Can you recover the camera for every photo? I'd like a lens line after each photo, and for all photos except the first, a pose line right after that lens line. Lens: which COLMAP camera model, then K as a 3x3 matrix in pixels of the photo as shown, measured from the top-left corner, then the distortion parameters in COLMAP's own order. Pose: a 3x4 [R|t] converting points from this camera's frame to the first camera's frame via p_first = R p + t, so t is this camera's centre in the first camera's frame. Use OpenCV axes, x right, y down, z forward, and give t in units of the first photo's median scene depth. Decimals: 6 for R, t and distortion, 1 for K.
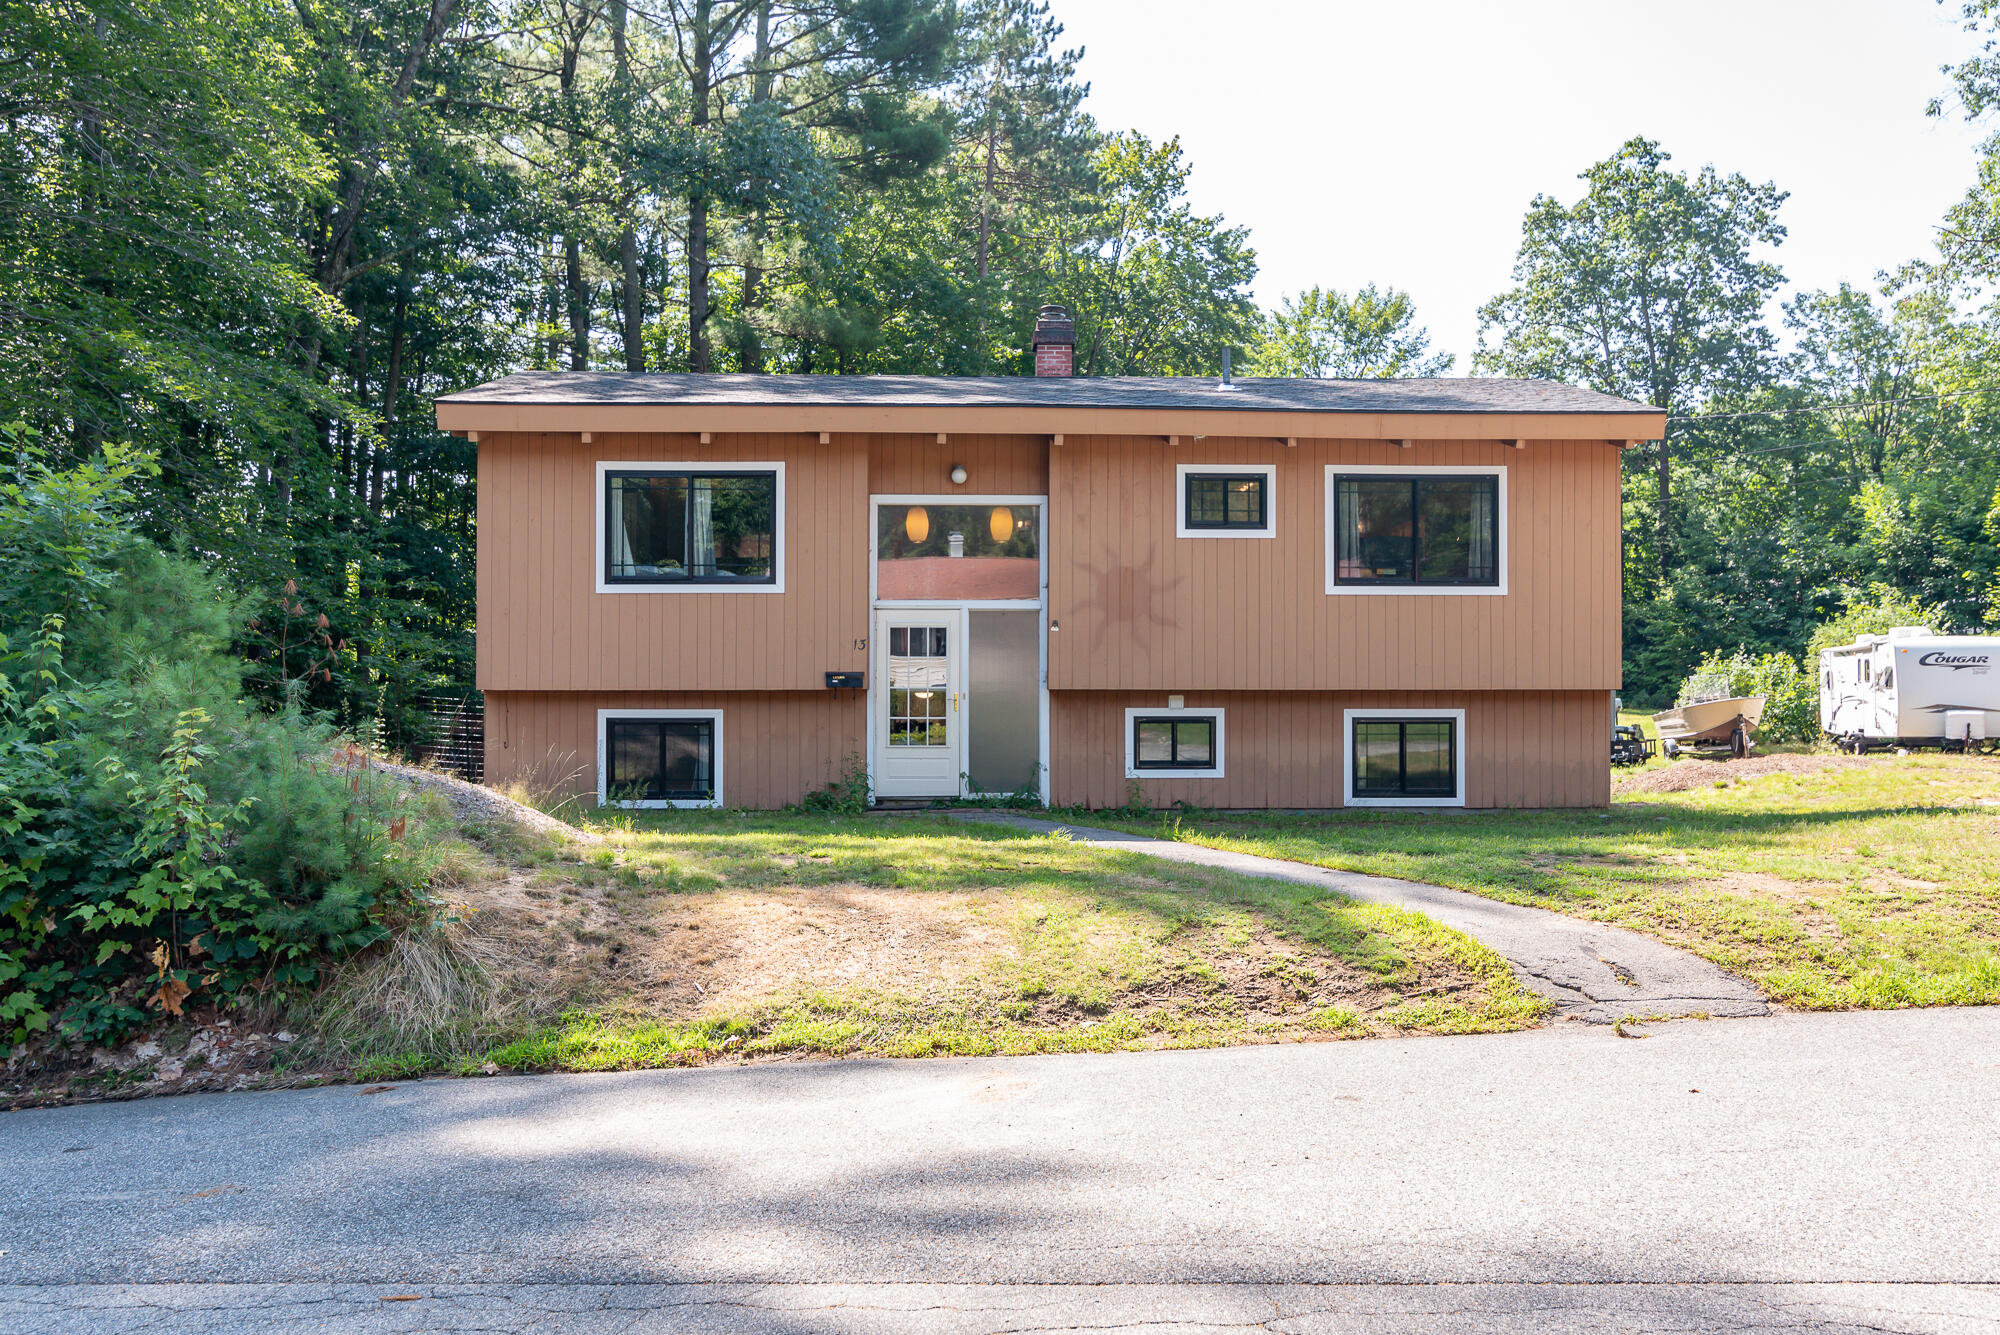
lens RADIAL K [[1684.3, 0, 997.6], [0, 1684.3, 660.5], [0, 0, 1]] dist [-0.003458, 0.008365]
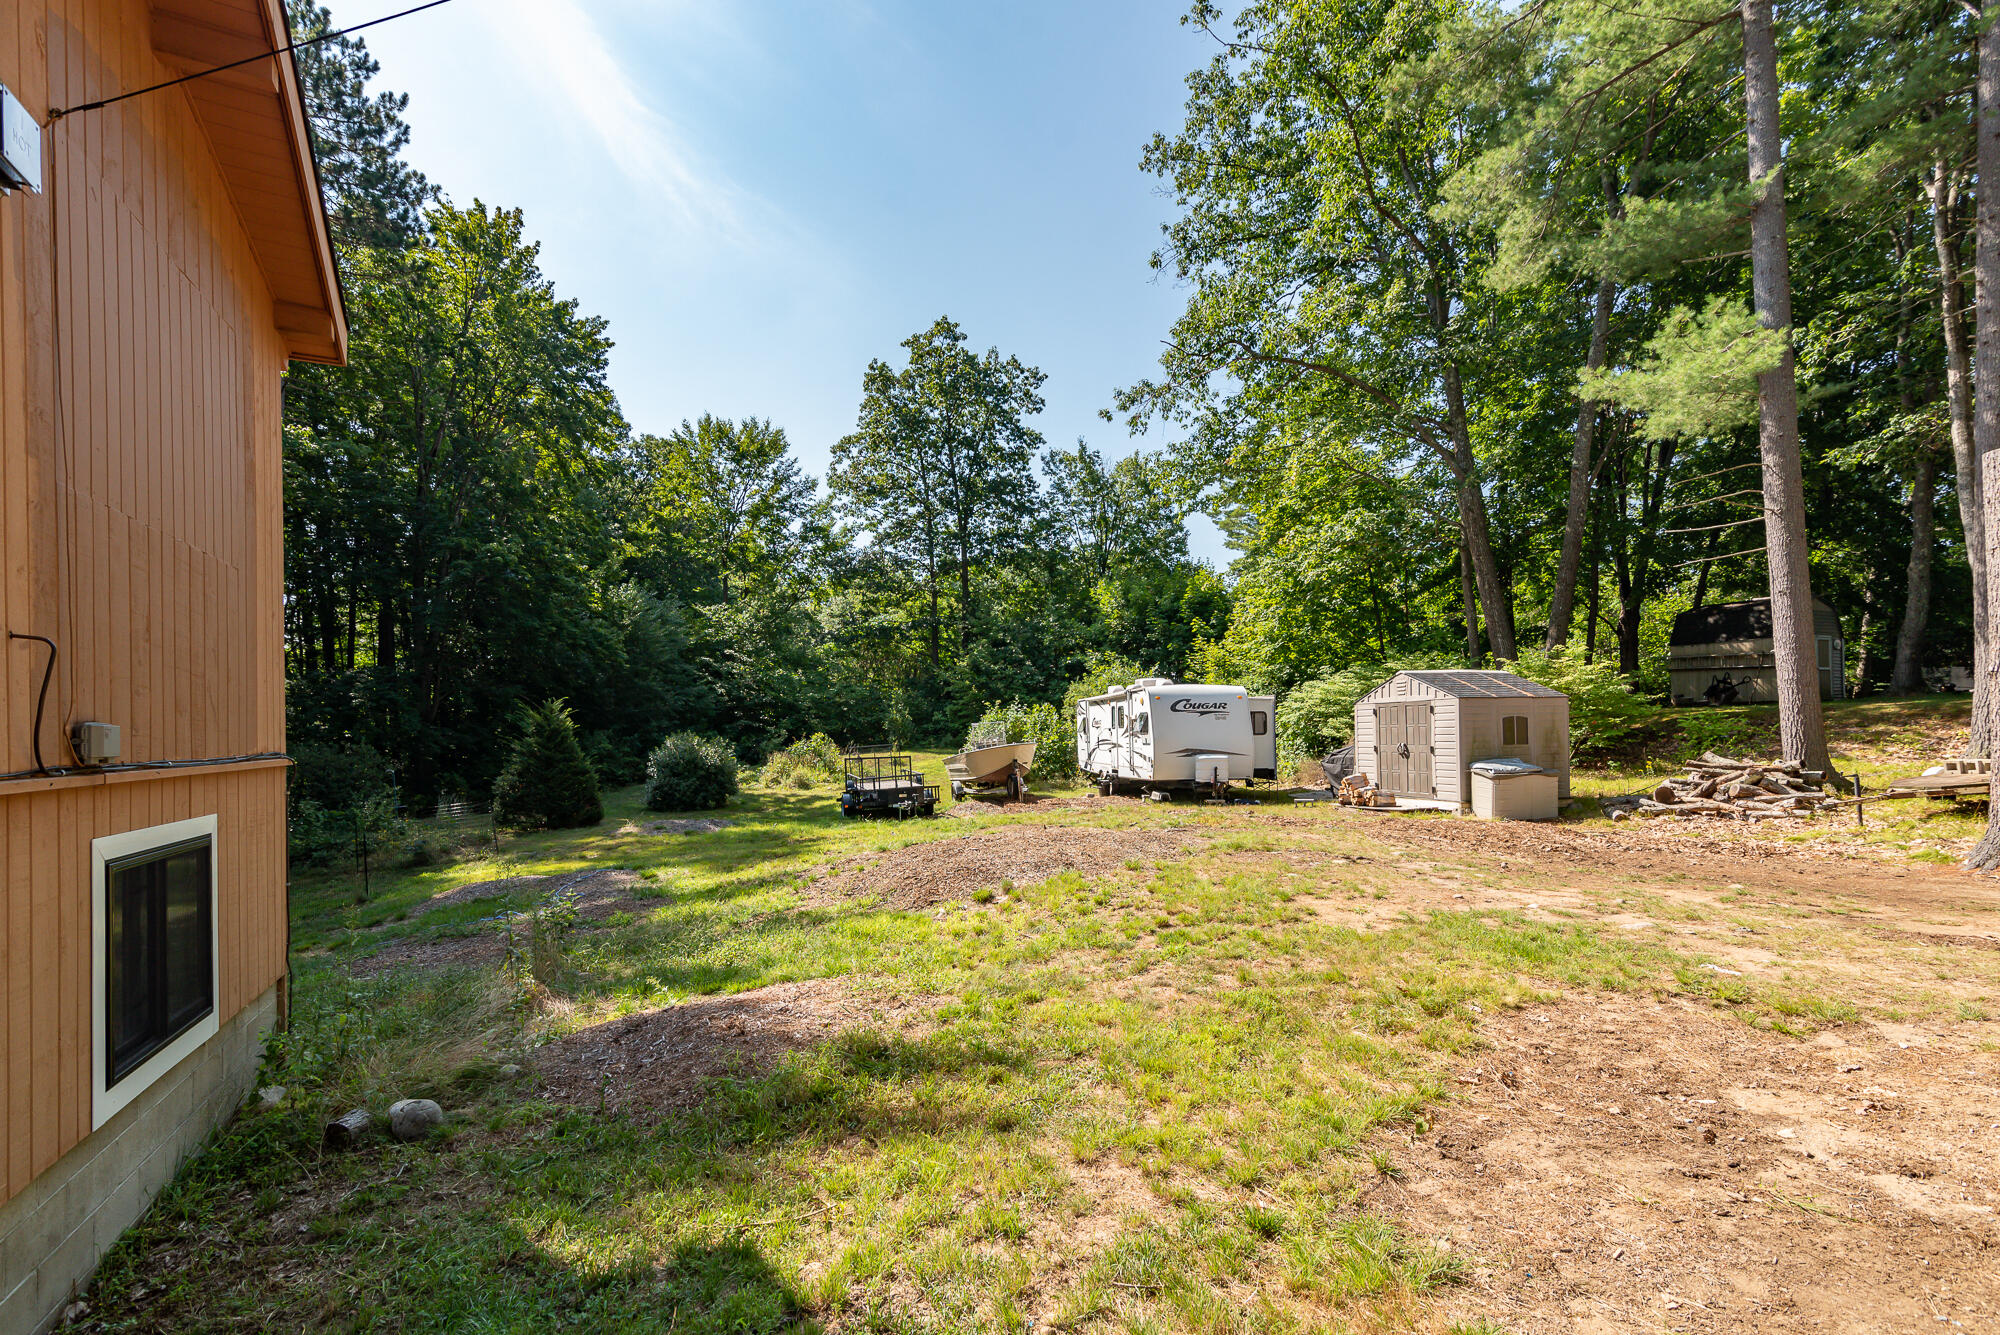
lens RADIAL K [[905.3, 0, 1002.1], [0, 905.3, 735.4], [0, 0, 1]] dist [0.000903, 0.000315]
pose [[0.921497, -0.014540, 0.388114, 0.198277], [0.005892, 0.999707, 0.023462, 0.003436], [-0.388342, -0.019333, 0.921313, 0.445884]]
